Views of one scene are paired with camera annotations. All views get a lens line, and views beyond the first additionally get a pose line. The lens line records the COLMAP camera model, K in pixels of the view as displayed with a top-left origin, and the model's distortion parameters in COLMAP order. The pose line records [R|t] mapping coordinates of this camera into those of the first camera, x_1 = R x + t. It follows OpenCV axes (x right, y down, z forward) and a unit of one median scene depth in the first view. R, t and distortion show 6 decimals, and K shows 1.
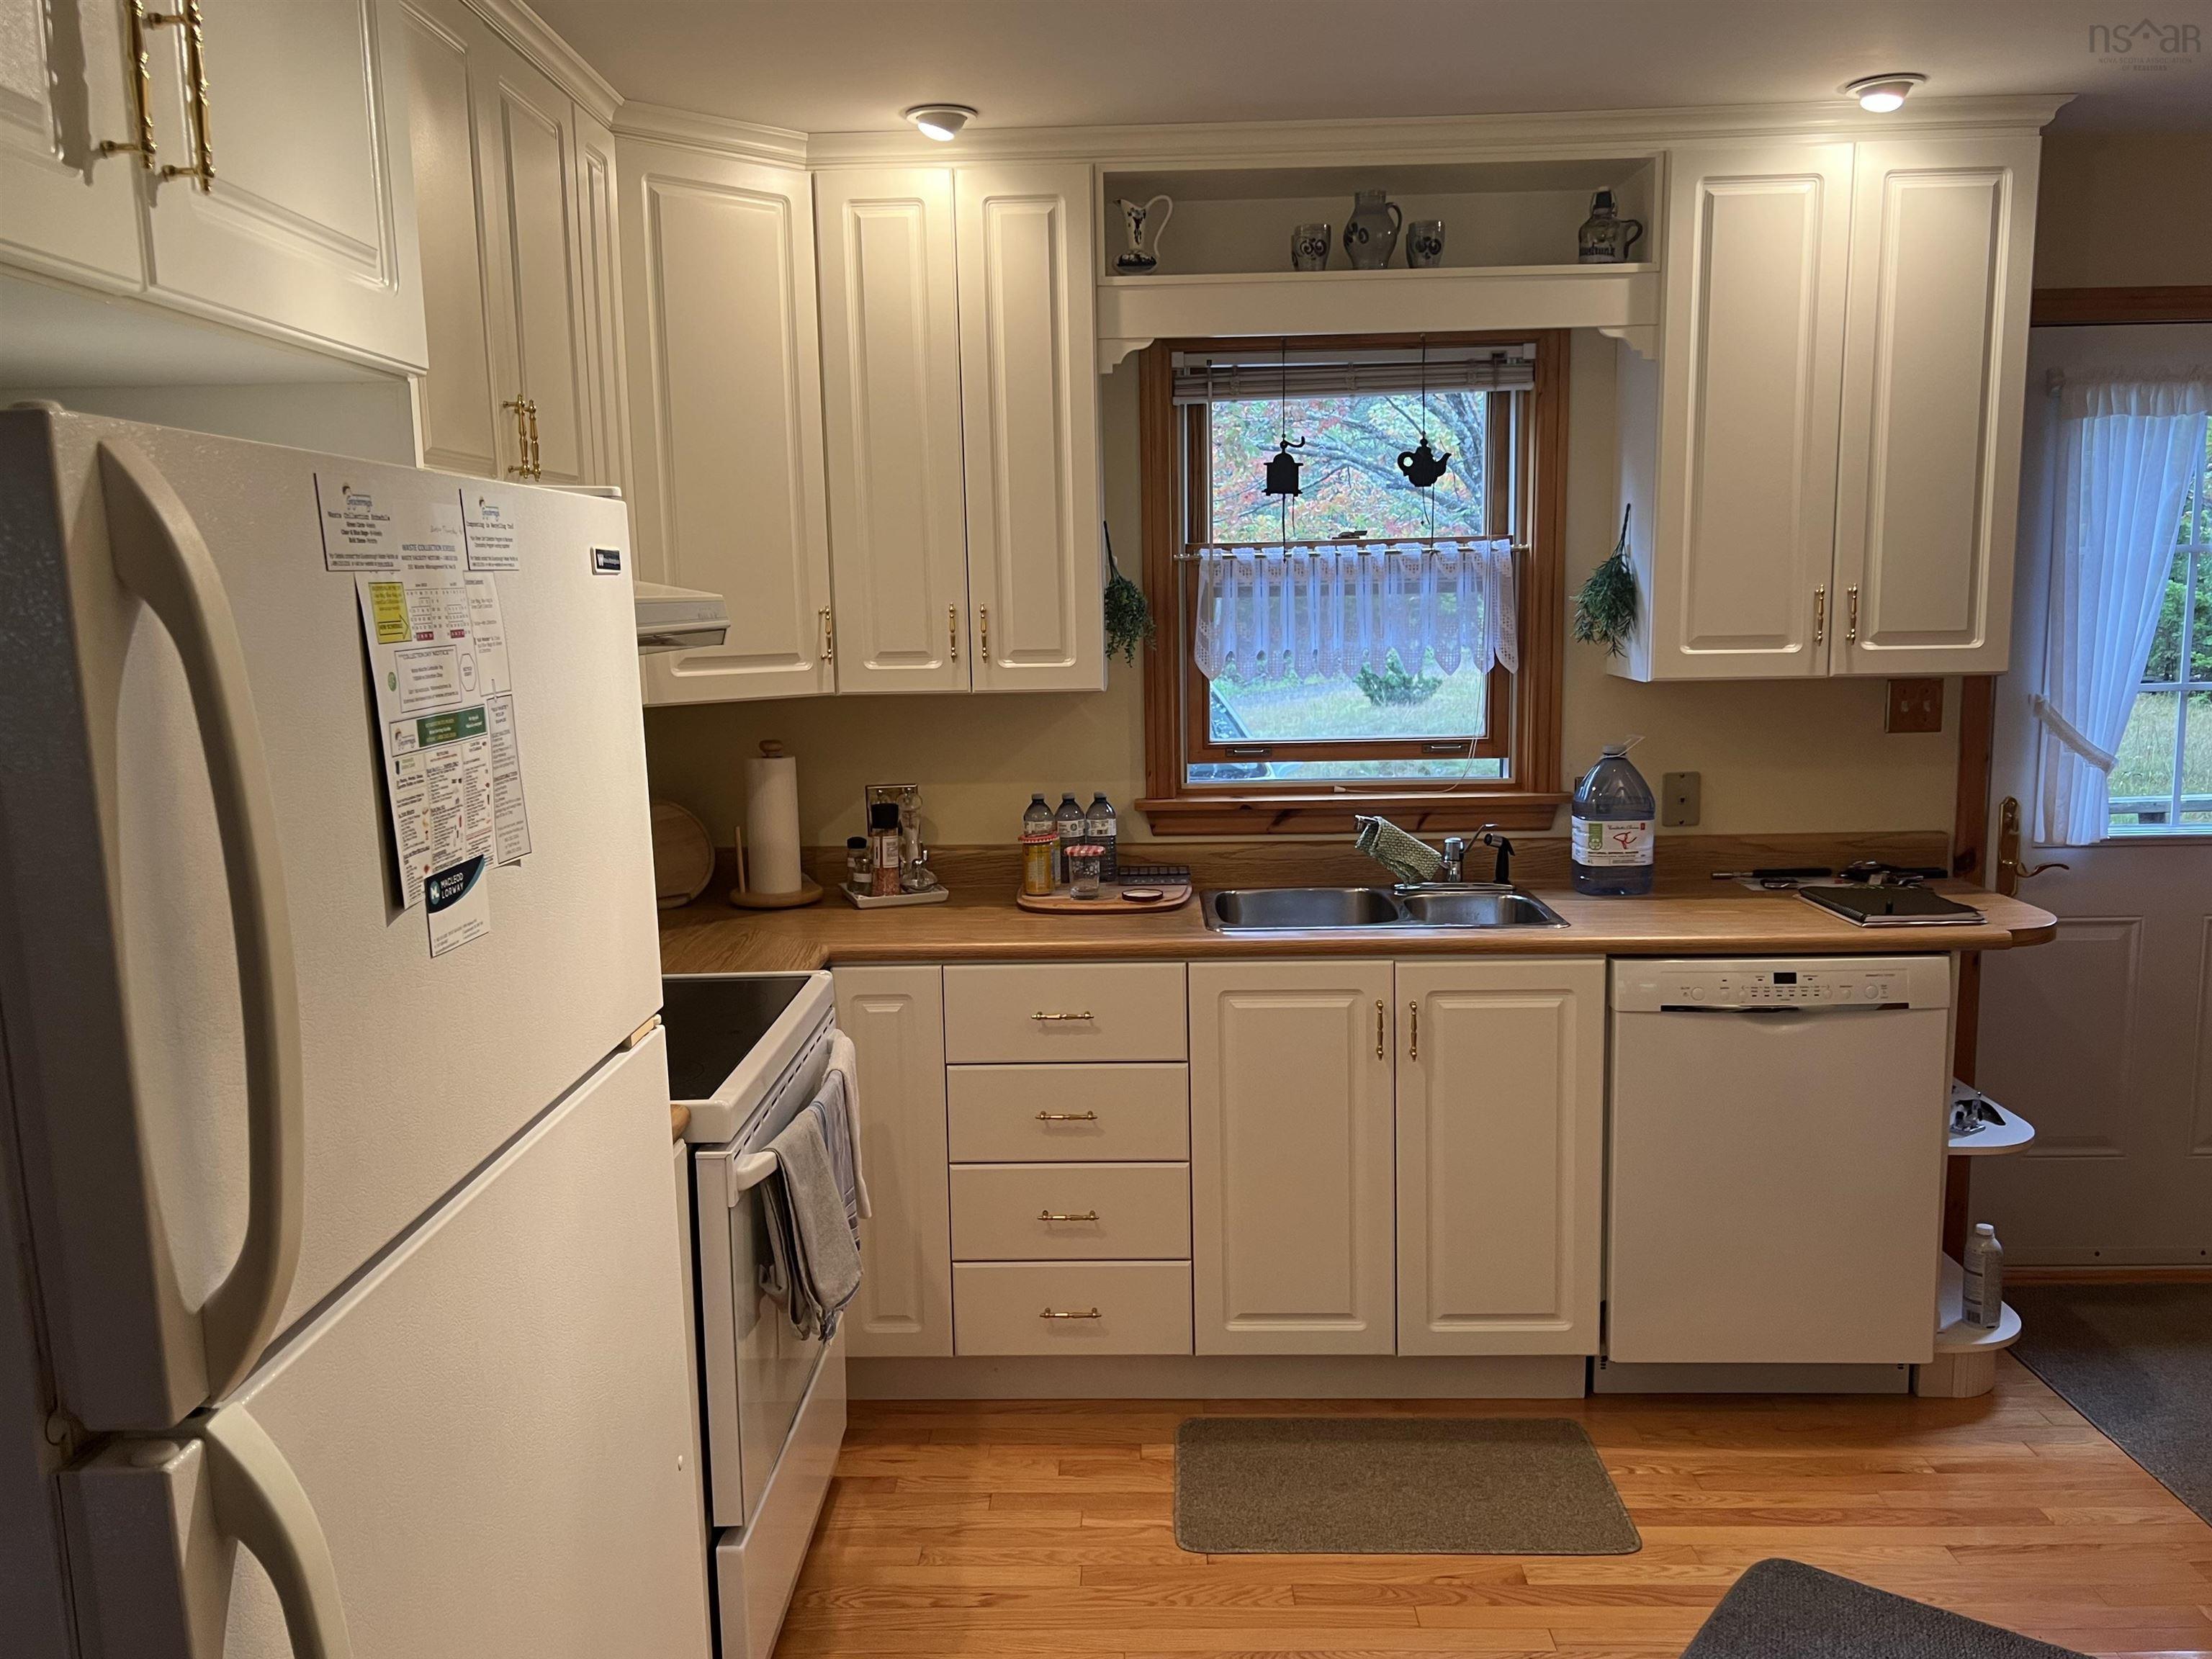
lens RADIAL K [[1729.6, 0, 1106.0], [0, 1729.6, 829.5], [0, 0, 1]] dist [0.023964, -0.006573]
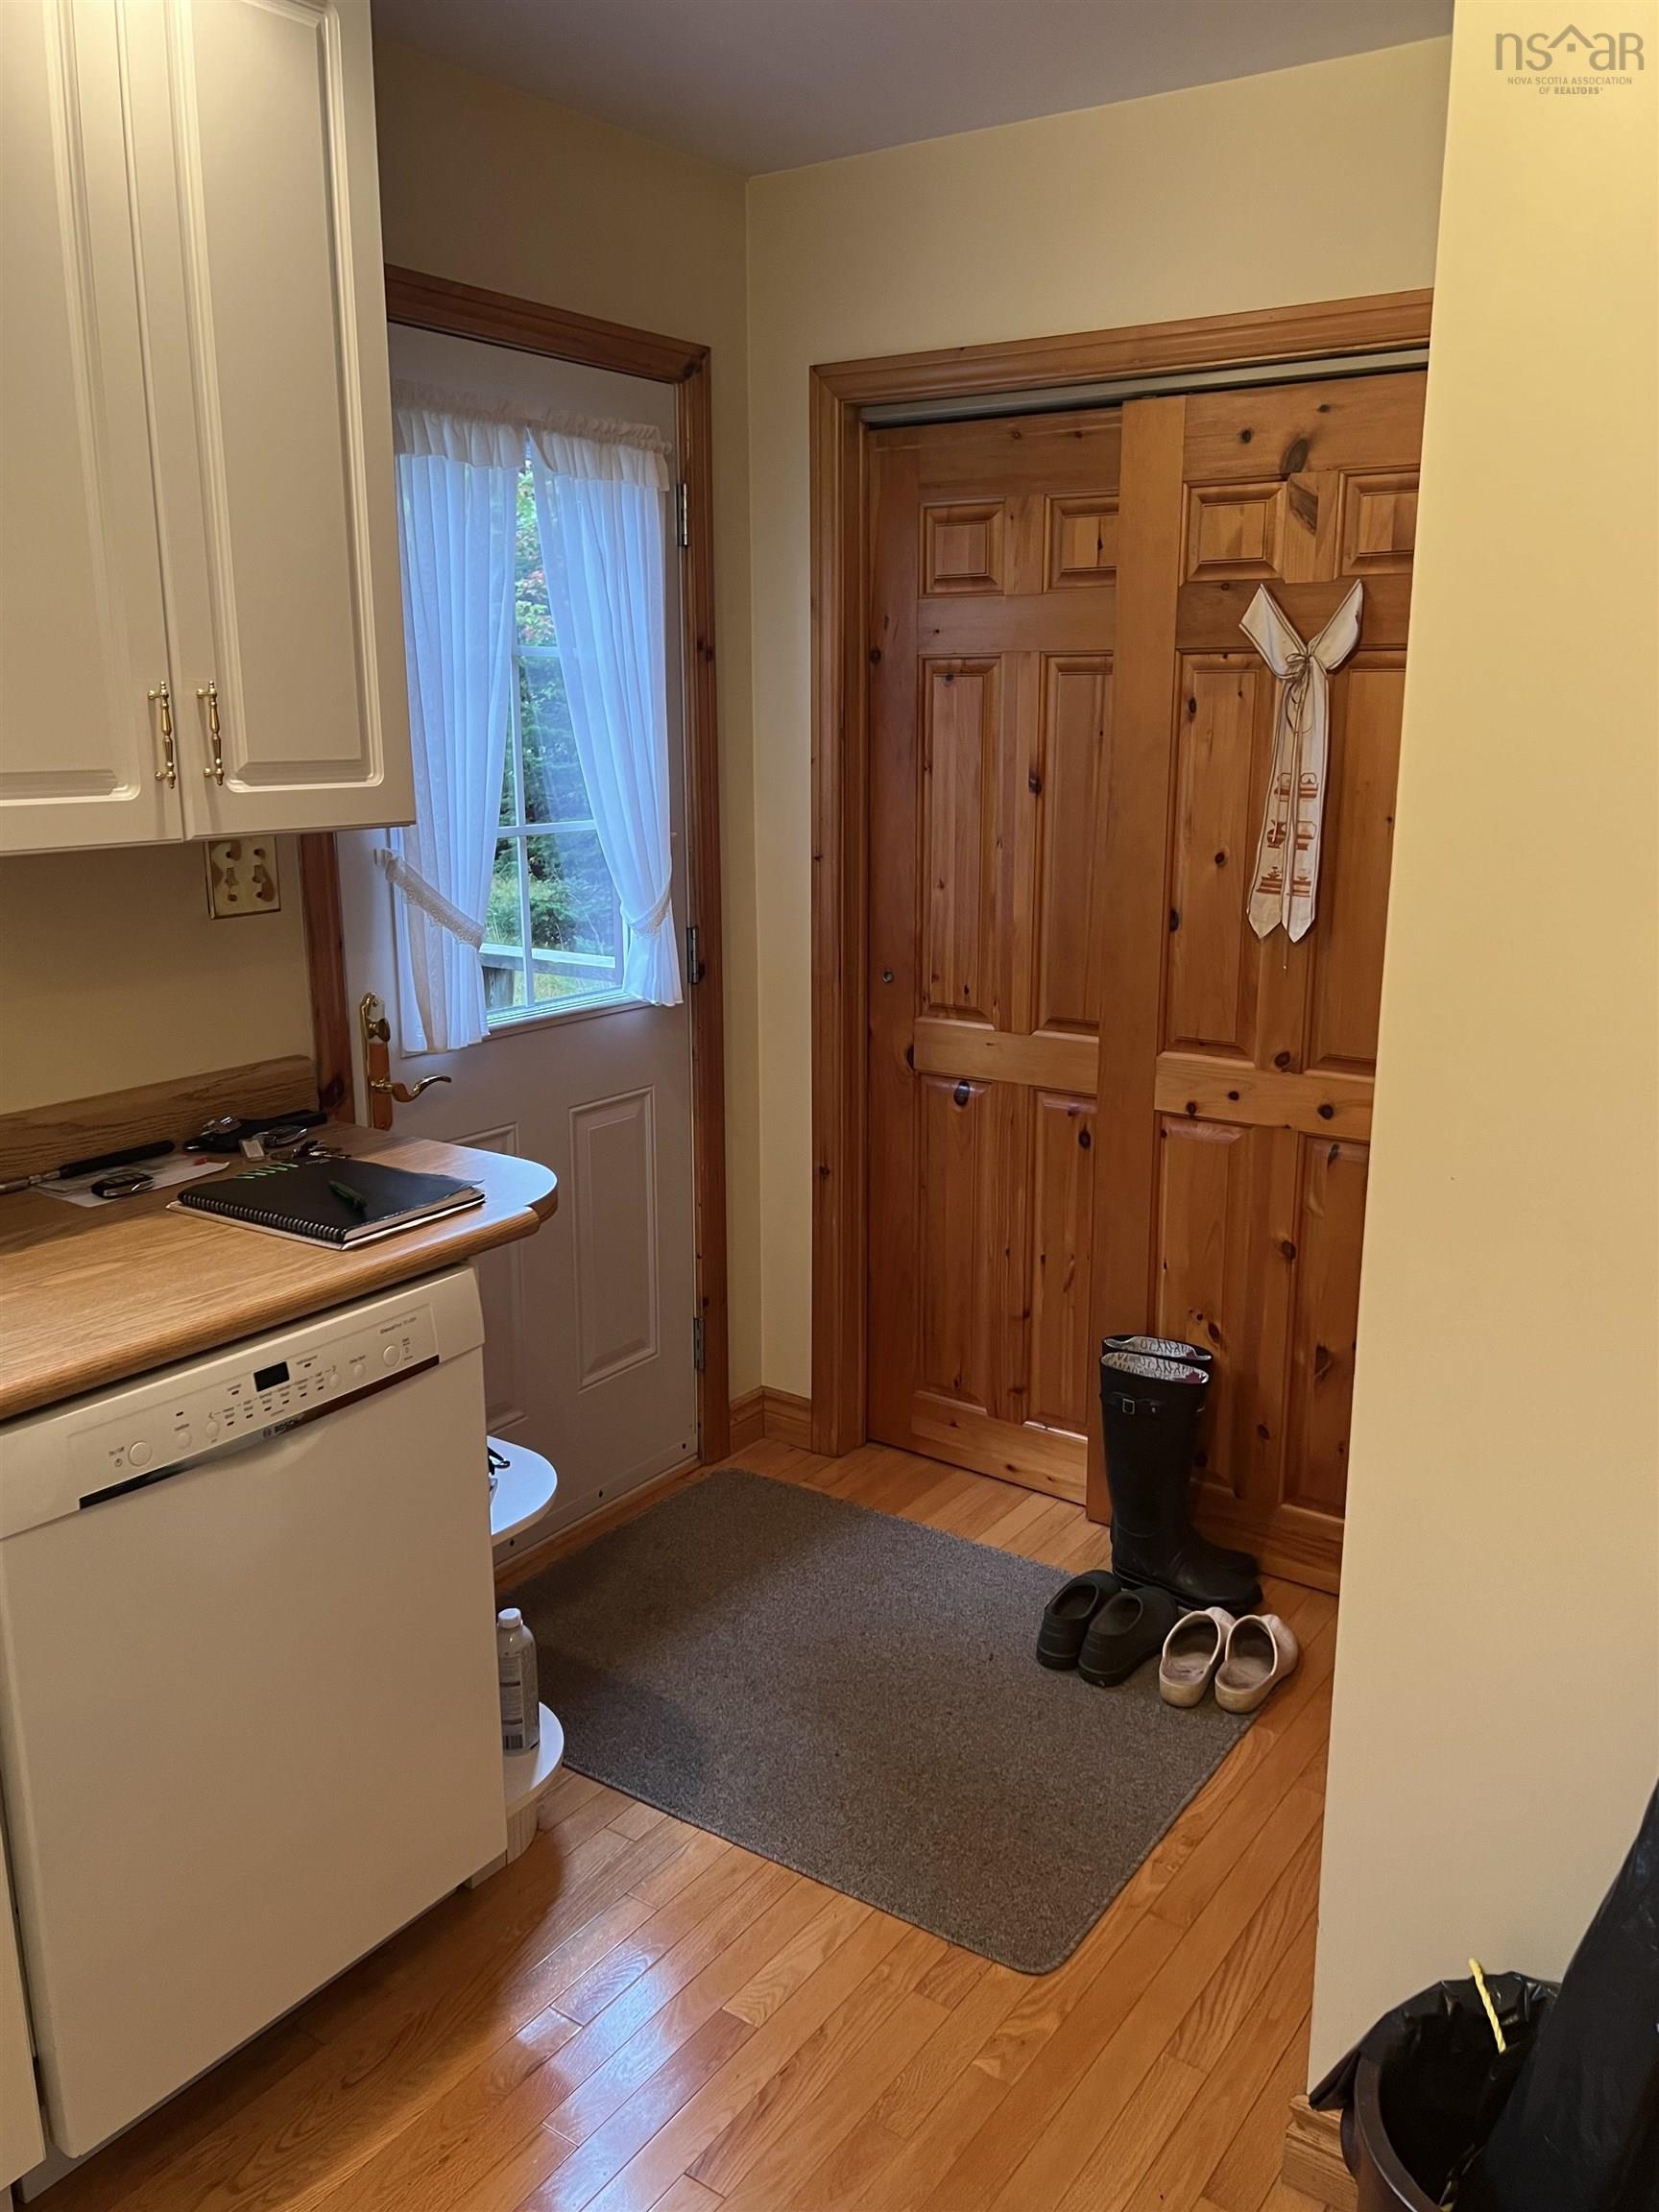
lens RADIAL K [[1729.6, 0, 829.5], [0, 1729.6, 1106.0], [0, 0, 1]] dist [0.023964, -0.006573]
pose [[0.557316, -0.173598, 0.811950, 0.040717], [0.104350, 0.984789, 0.138927, -0.058153], [-0.823717, 0.007301, 0.566954, 0.483319]]
